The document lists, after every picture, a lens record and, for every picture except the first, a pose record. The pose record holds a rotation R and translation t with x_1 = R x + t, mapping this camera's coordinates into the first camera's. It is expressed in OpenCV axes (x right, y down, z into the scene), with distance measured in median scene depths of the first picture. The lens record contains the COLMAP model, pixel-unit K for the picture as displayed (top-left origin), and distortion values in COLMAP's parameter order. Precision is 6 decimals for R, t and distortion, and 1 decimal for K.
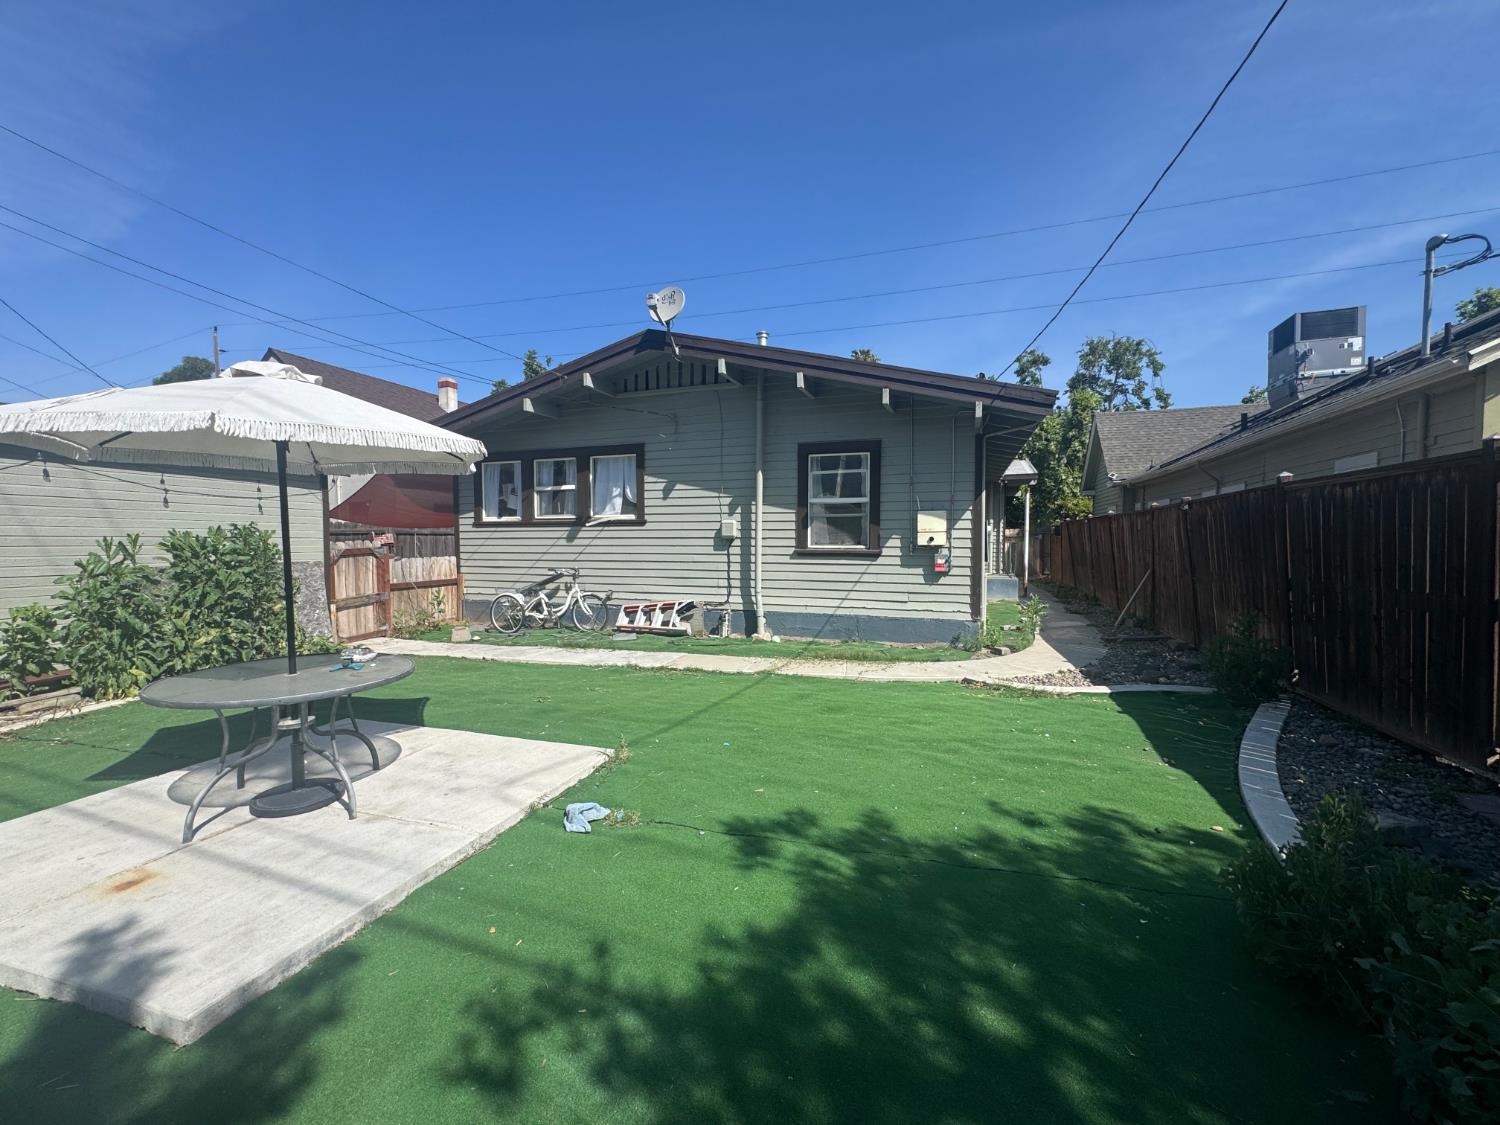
lens RADIAL K [[596.5, 0, 746.8], [0, 596.5, 556.1], [0, 0, 1]] dist [-0.001944, 0.000191]
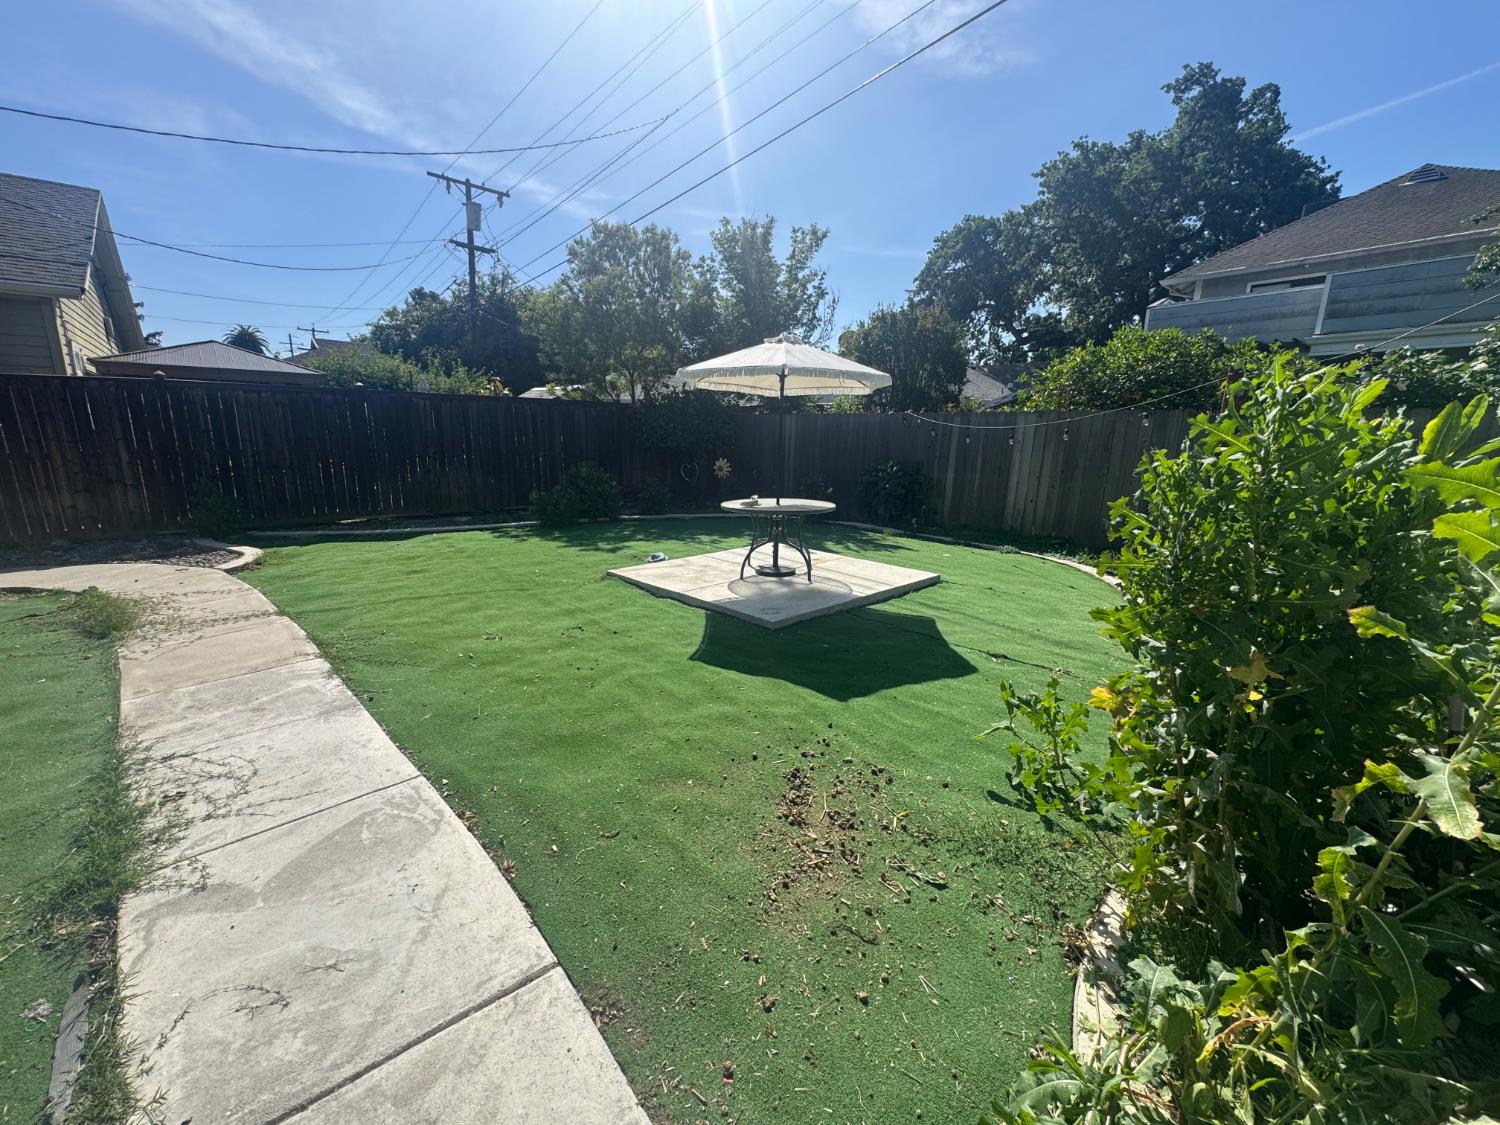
lens RADIAL K [[596.5, 0, 746.8], [0, 596.5, 556.1], [0, 0, 1]] dist [-0.001944, 0.000191]
pose [[-0.874732, -0.113157, 0.471210, -1.400213], [-0.007930, 0.975568, 0.219554, -0.048196], [-0.484542, 0.188314, -0.854258, 2.380101]]
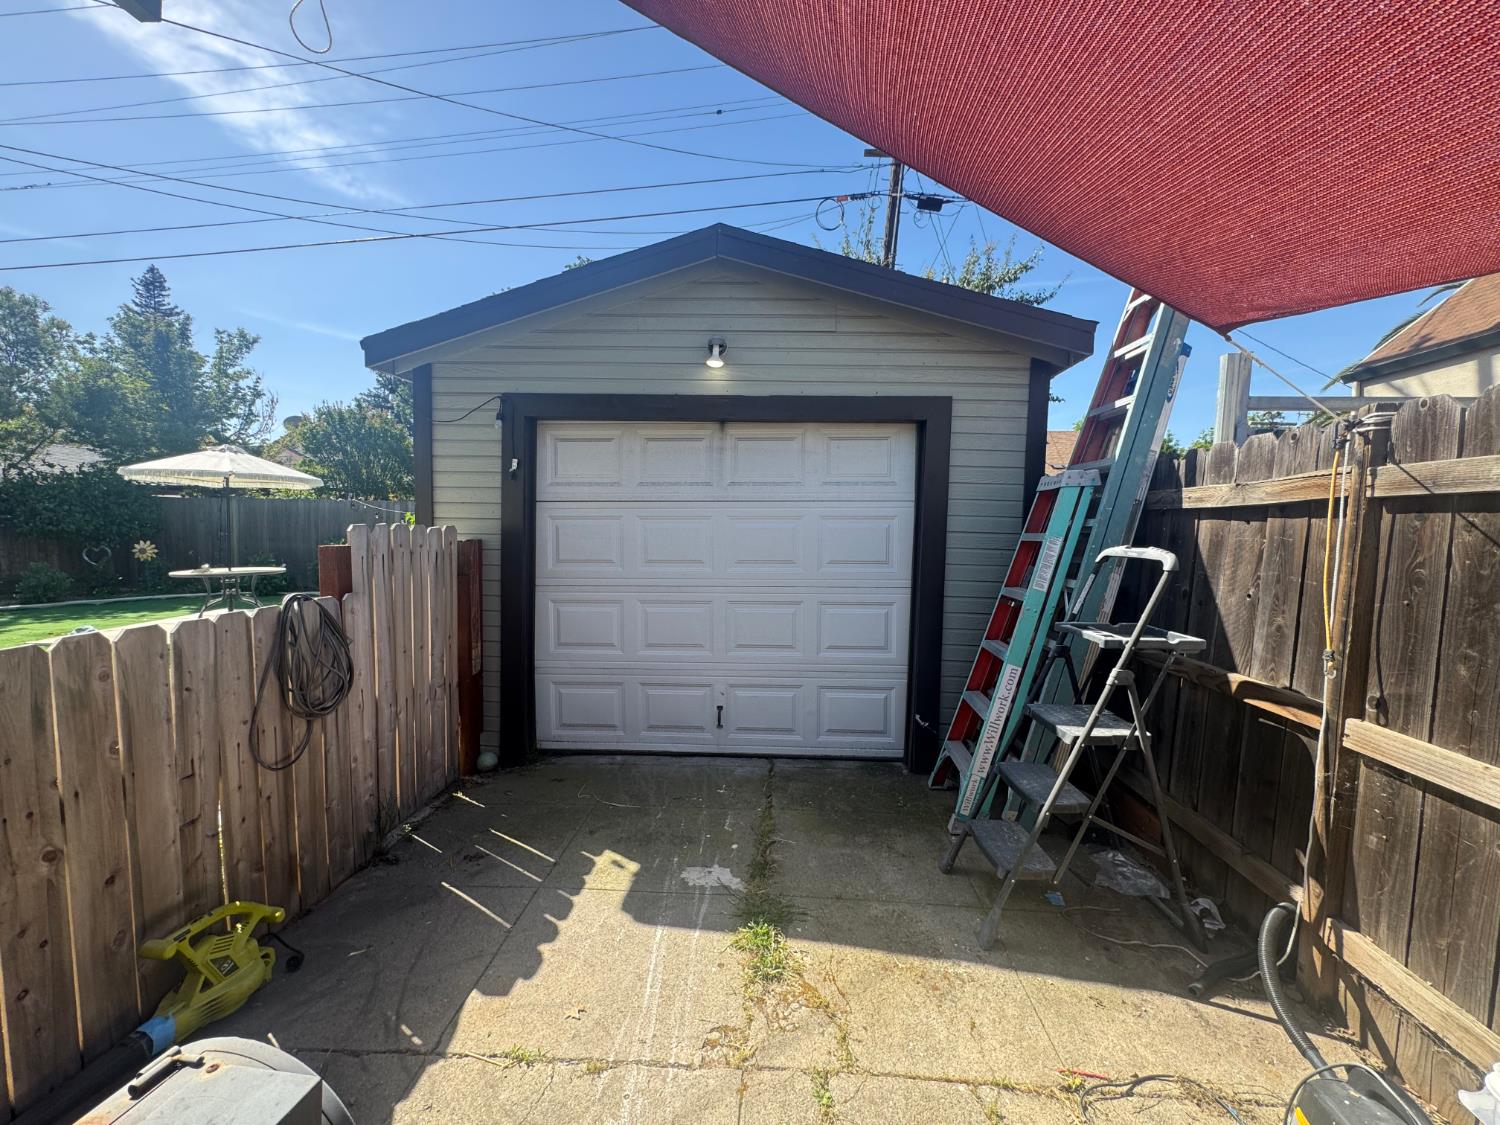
lens RADIAL K [[596.5, 0, 746.8], [0, 596.5, 556.1], [0, 0, 1]] dist [-0.001944, 0.000191]
pose [[-0.957951, 0.006053, -0.286867, -1.837203], [-0.016910, 0.996849, 0.077500, -0.075941], [0.286432, 0.079092, -0.954830, 3.450520]]
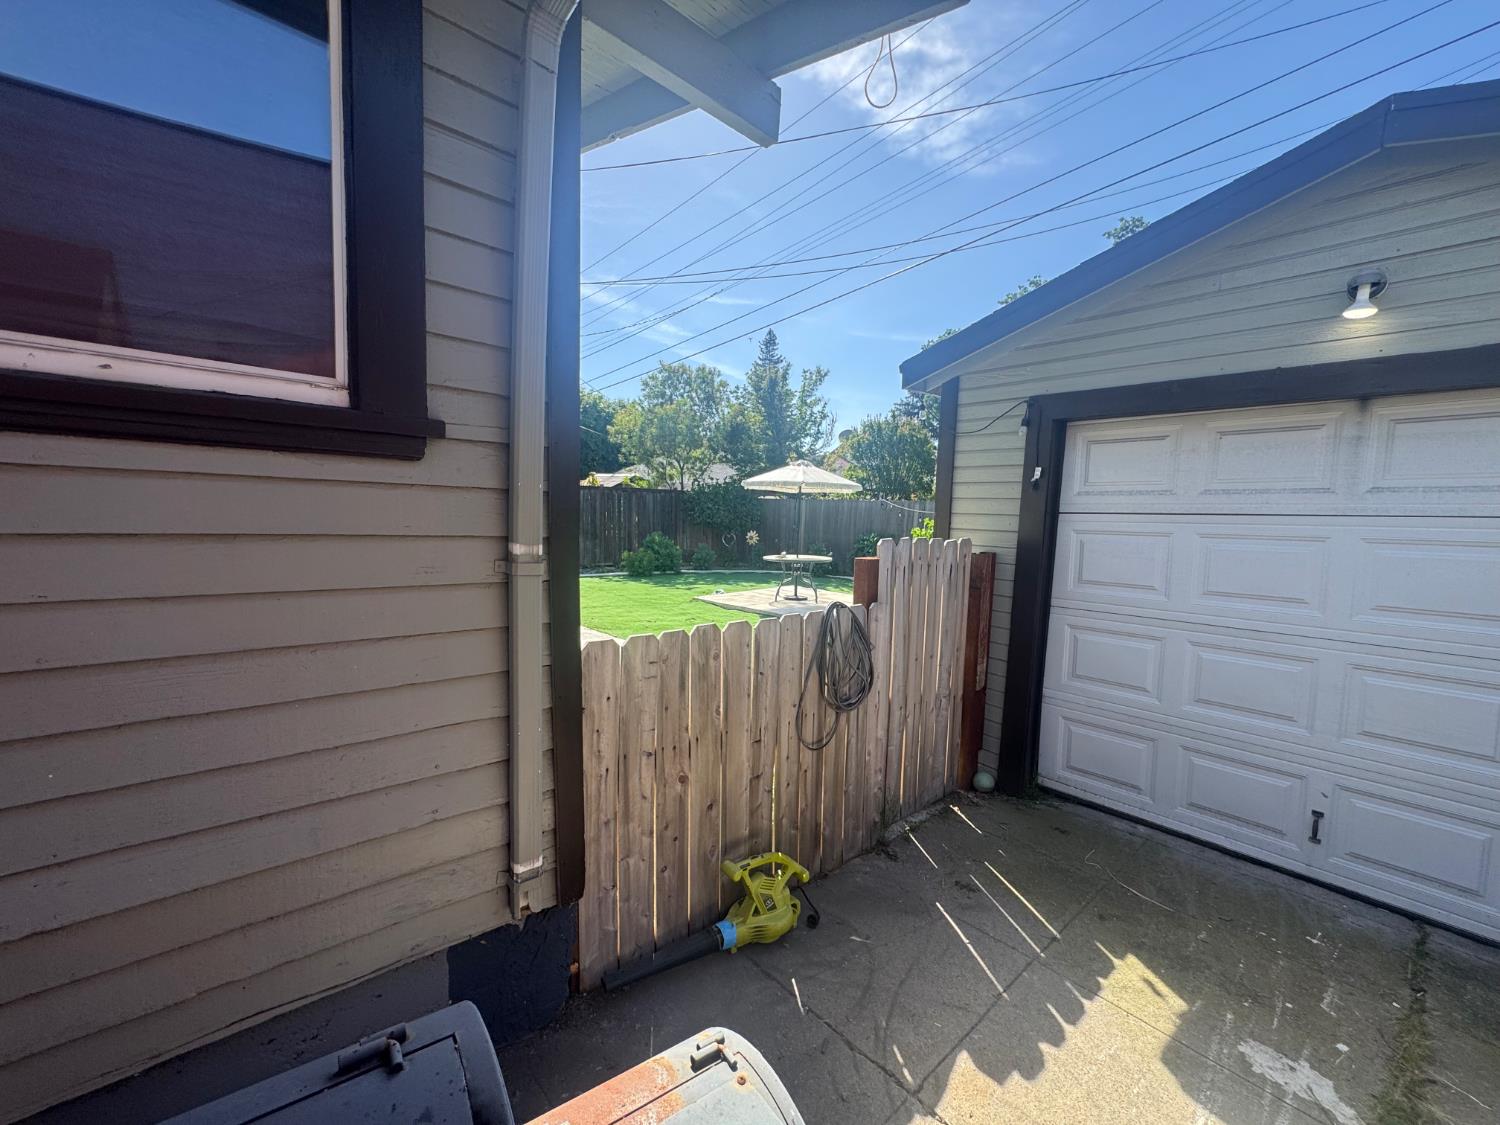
lens RADIAL K [[596.5, 0, 746.8], [0, 596.5, 556.1], [0, 0, 1]] dist [-0.001944, 0.000191]
pose [[-0.870275, -0.064662, 0.488303, -1.818077], [-0.018336, 0.994912, 0.099068, -0.101657], [-0.492224, 0.077263, -0.867033, 3.395758]]
